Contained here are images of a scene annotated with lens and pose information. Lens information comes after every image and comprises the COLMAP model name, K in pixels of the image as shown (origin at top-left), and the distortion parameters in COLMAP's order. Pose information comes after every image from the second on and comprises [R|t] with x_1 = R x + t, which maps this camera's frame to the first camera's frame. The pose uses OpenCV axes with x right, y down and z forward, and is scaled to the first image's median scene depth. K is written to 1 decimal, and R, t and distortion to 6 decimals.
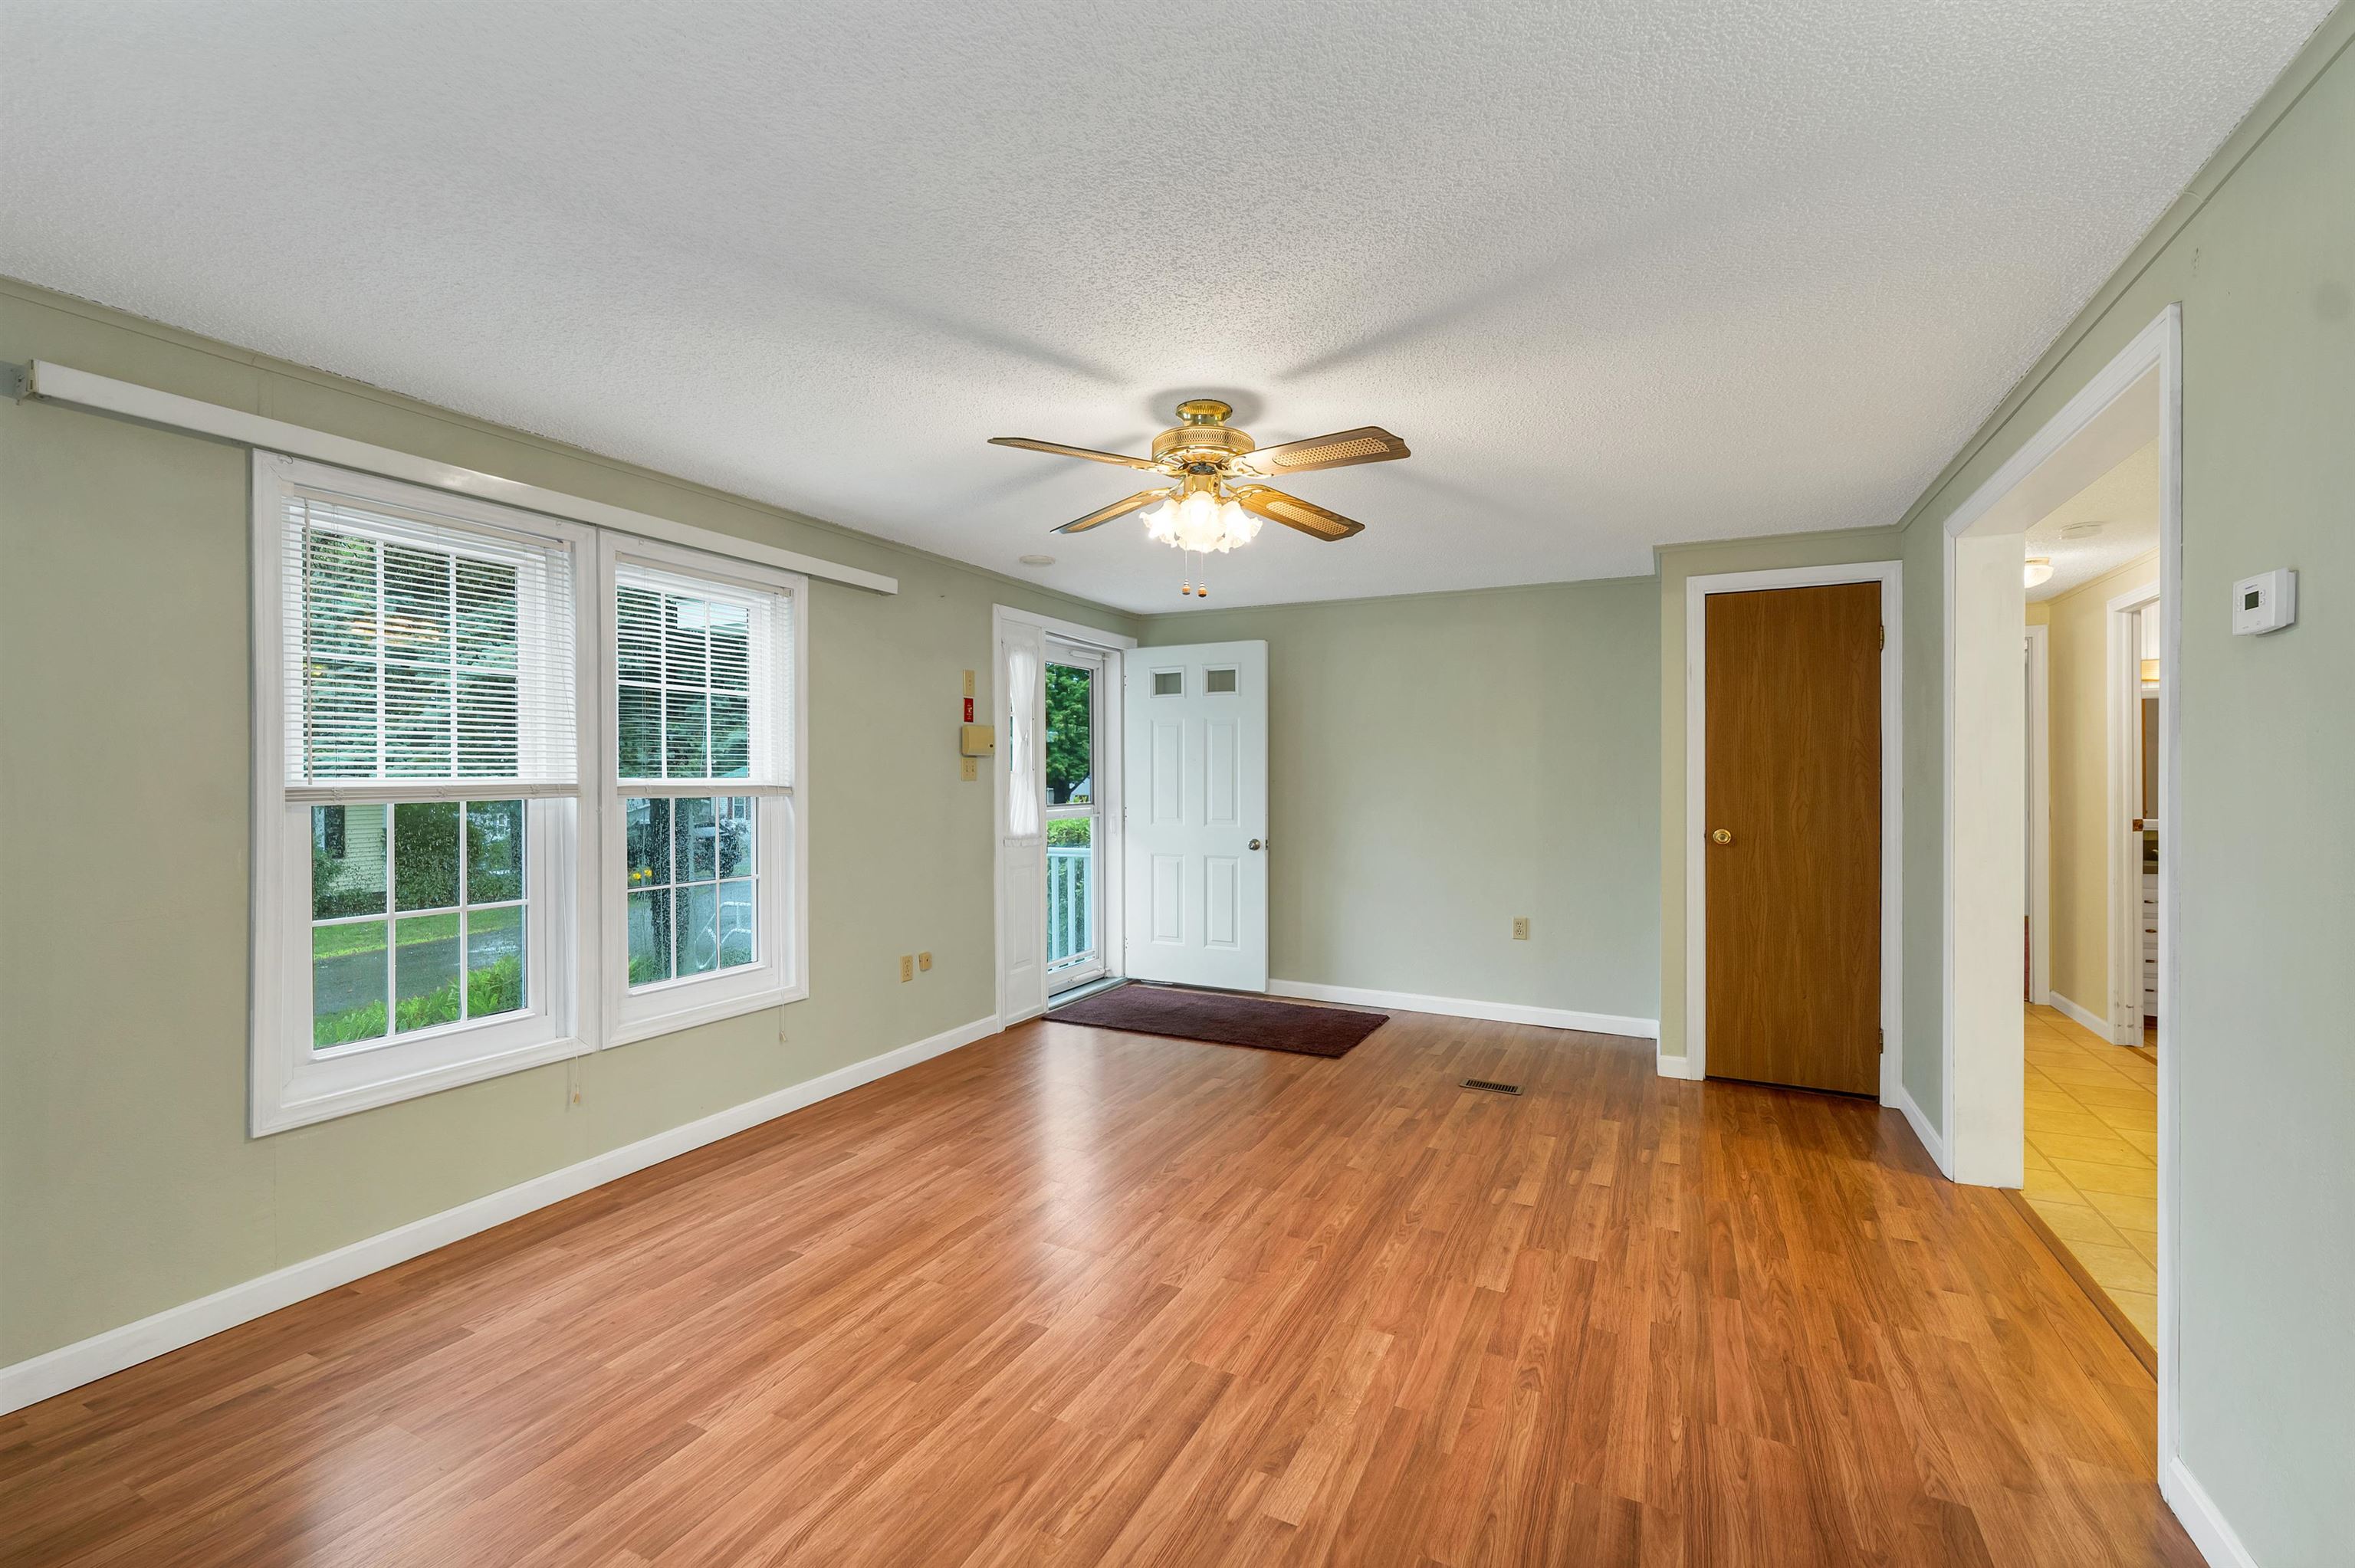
lens RADIAL K [[978.3, 0, 1167.0], [0, 978.3, 776.9], [0, 0, 1]] dist [-0.000733, 0.000308]
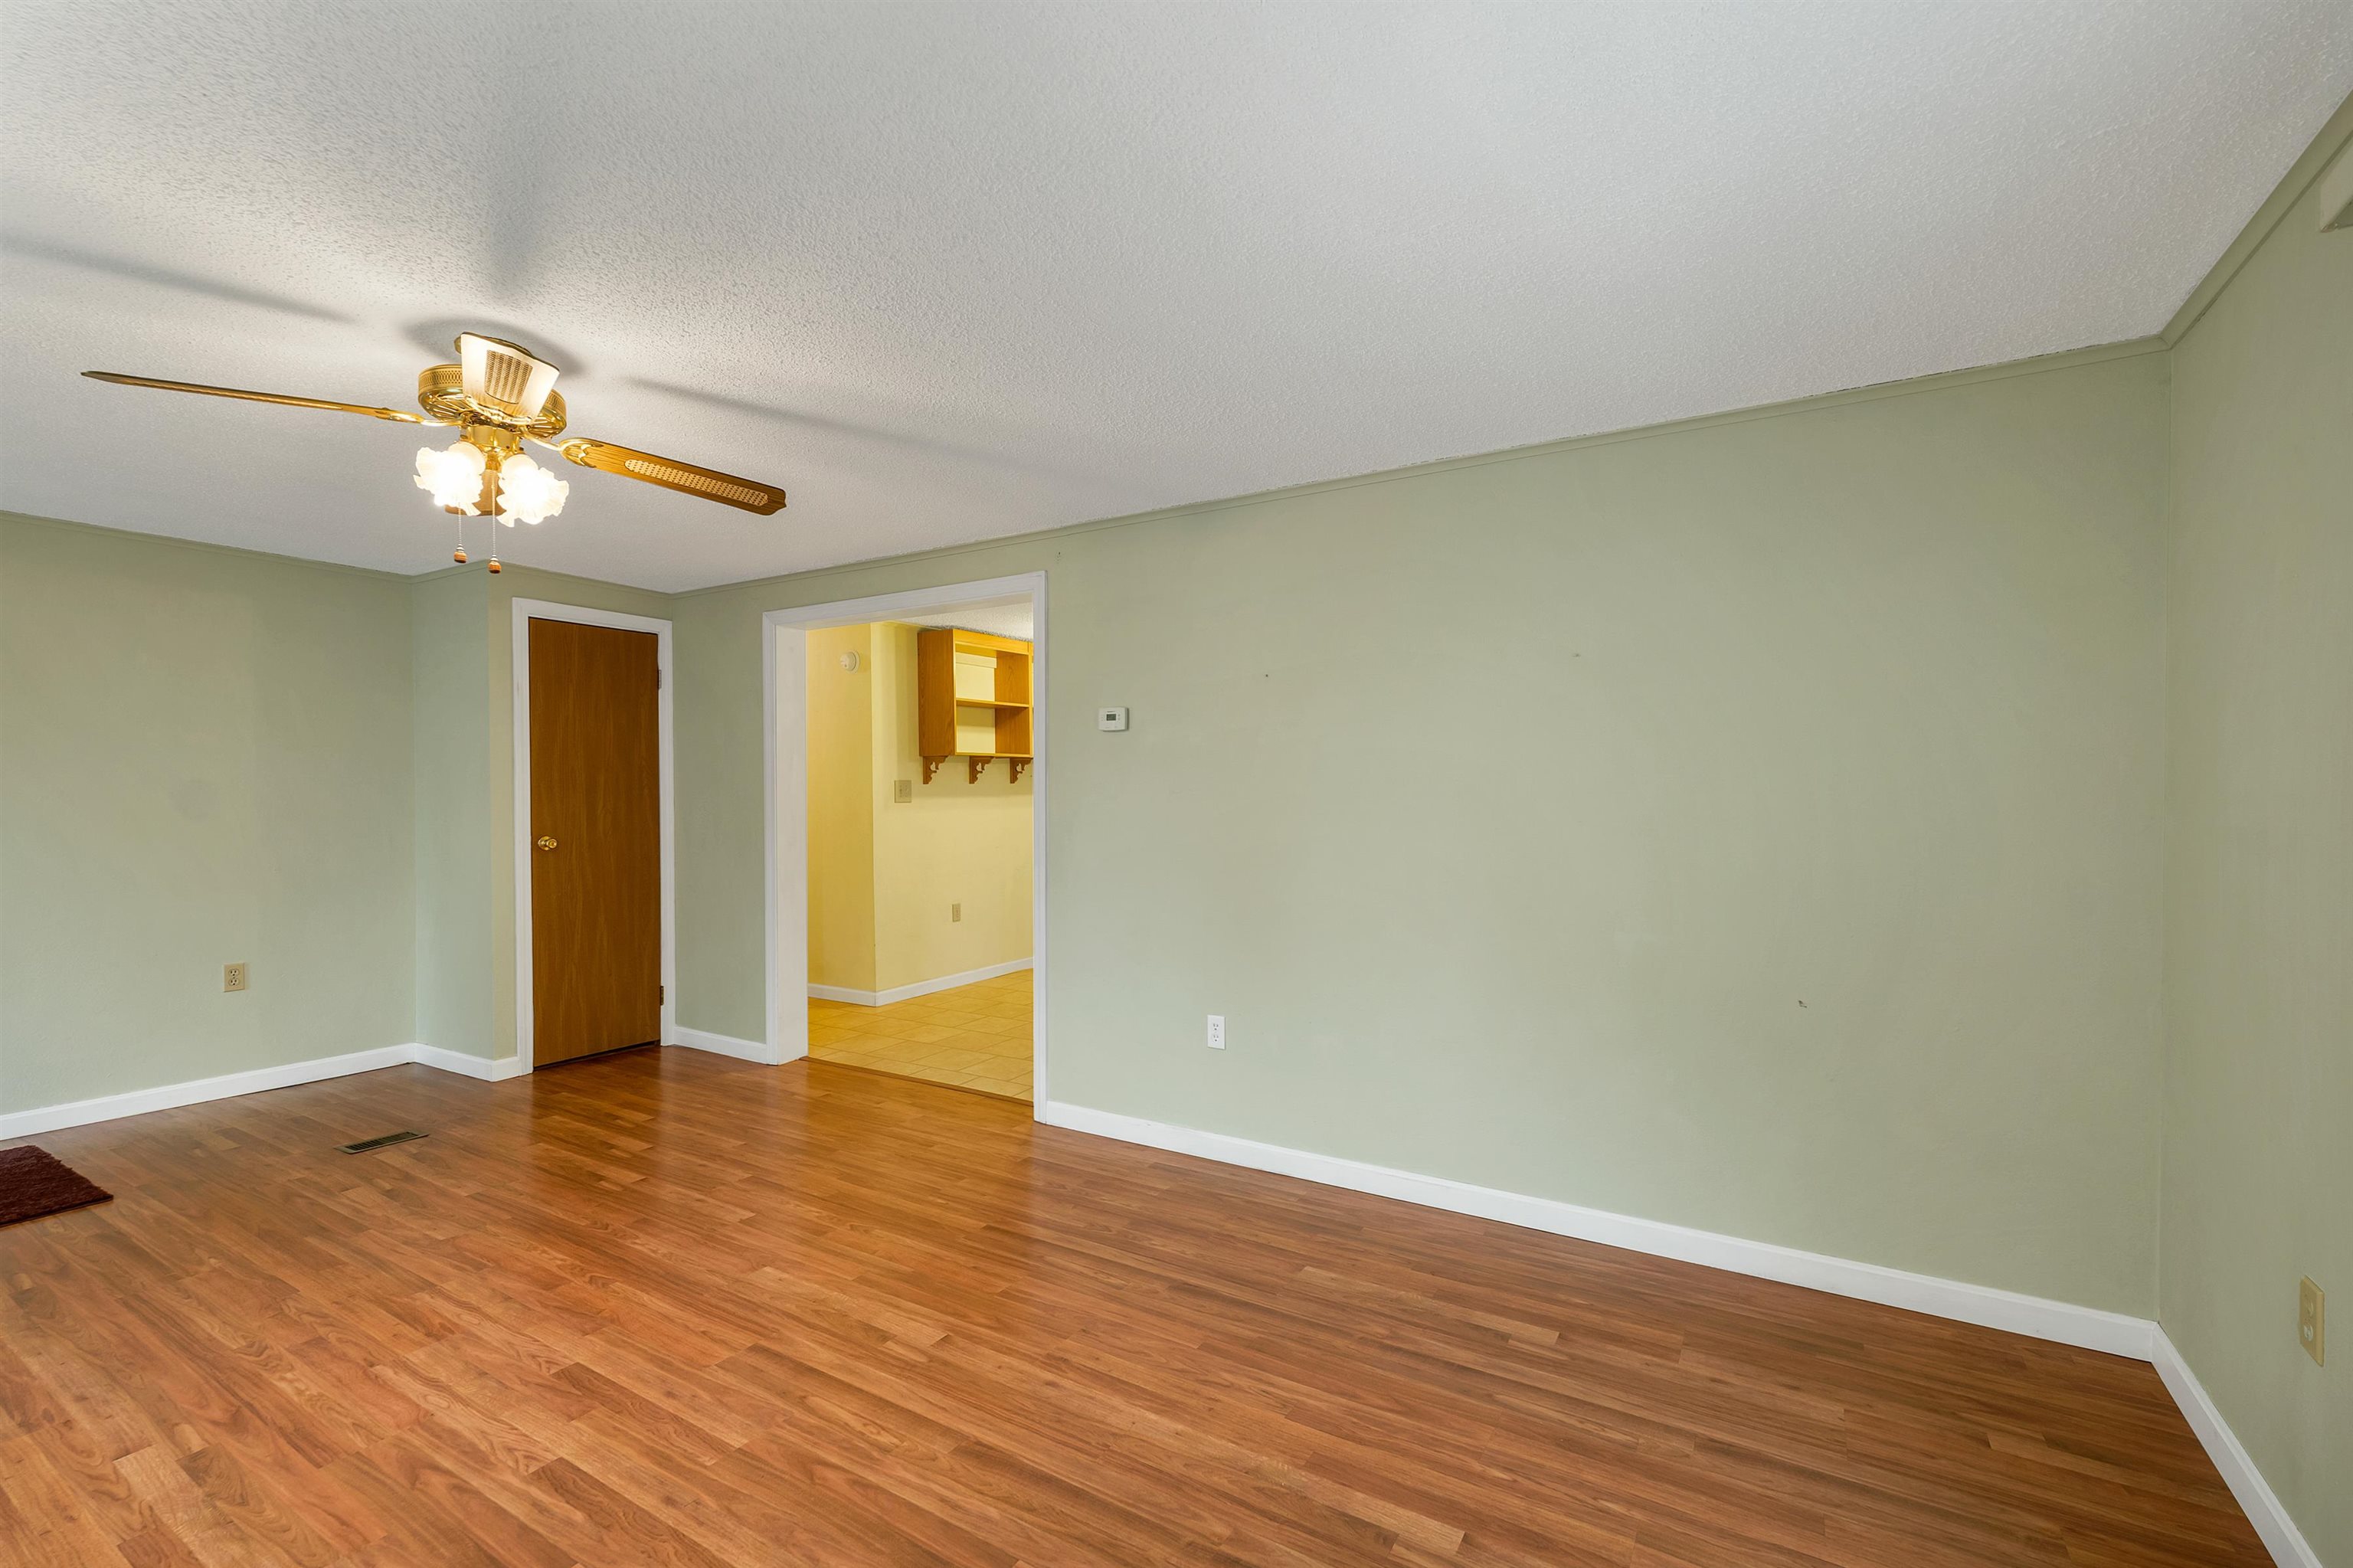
lens RADIAL K [[977.6, 0, 1160.4], [0, 977.6, 793.2], [0, 0, 1]] dist [-0.000733, 0.000308]
pose [[0.108157, -0.002701, 0.994130, -0.566235], [-0.001919, 0.999994, 0.002926, 0.001120], [-0.994132, -0.002224, 0.108151, 0.263330]]
